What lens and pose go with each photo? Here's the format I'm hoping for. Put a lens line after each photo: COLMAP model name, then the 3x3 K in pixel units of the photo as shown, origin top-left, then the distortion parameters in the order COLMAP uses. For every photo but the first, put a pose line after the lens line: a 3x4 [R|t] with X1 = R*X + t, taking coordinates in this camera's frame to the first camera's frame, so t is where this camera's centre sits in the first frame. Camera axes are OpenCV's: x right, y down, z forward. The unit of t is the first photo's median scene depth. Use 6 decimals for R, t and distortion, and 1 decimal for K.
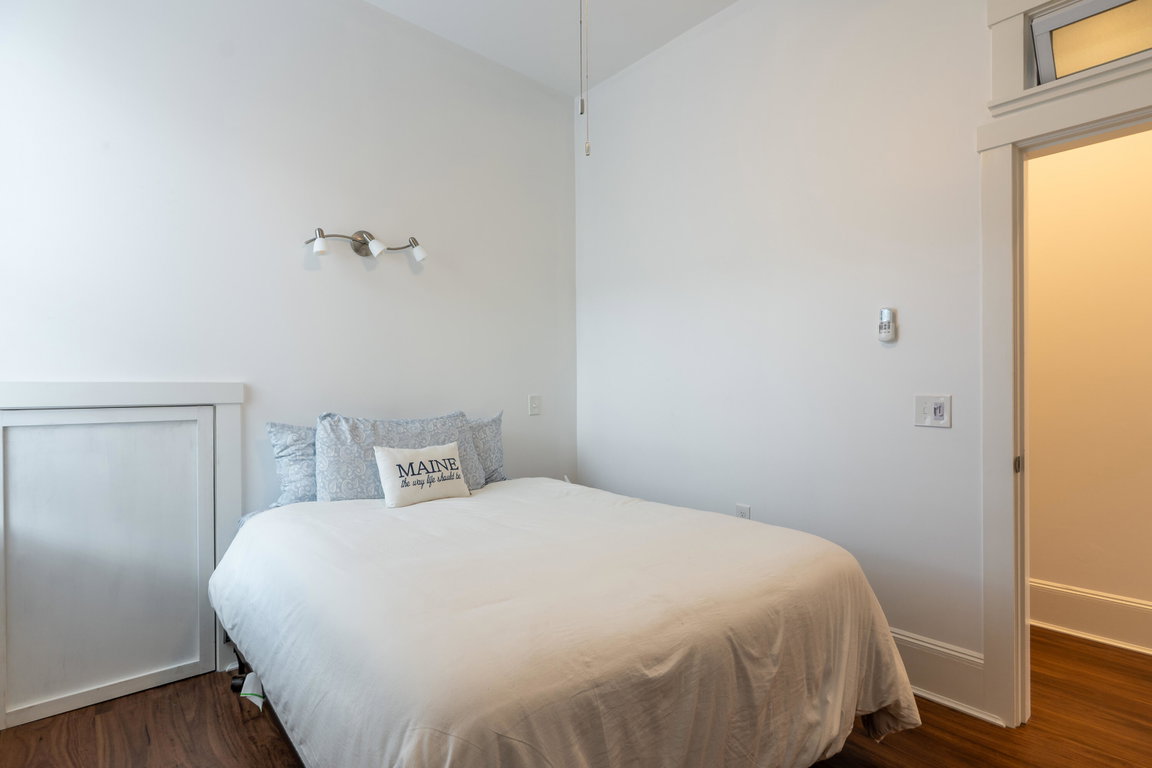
lens RADIAL K [[567.7, 0, 574.8], [0, 567.7, 389.0], [0, 0, 1]] dist [-0.004007, 0.004105]
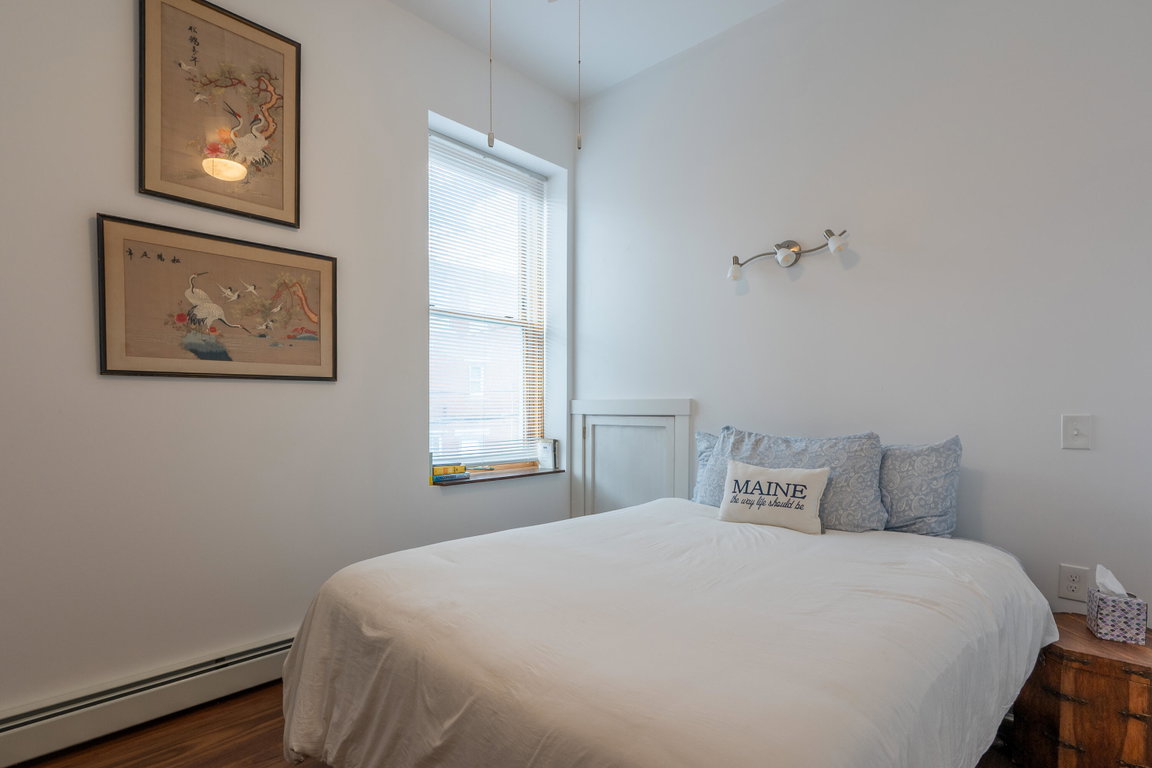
lens RADIAL K [[567.7, 0, 556.6], [0, 567.7, 402.1], [0, 0, 1]] dist [-0.004007, 0.004105]
pose [[0.076953, -0.002122, -0.997032, 0.650046], [0.000100, 0.999998, -0.002121, -0.000675], [0.997035, 0.000064, 0.076953, 0.603548]]
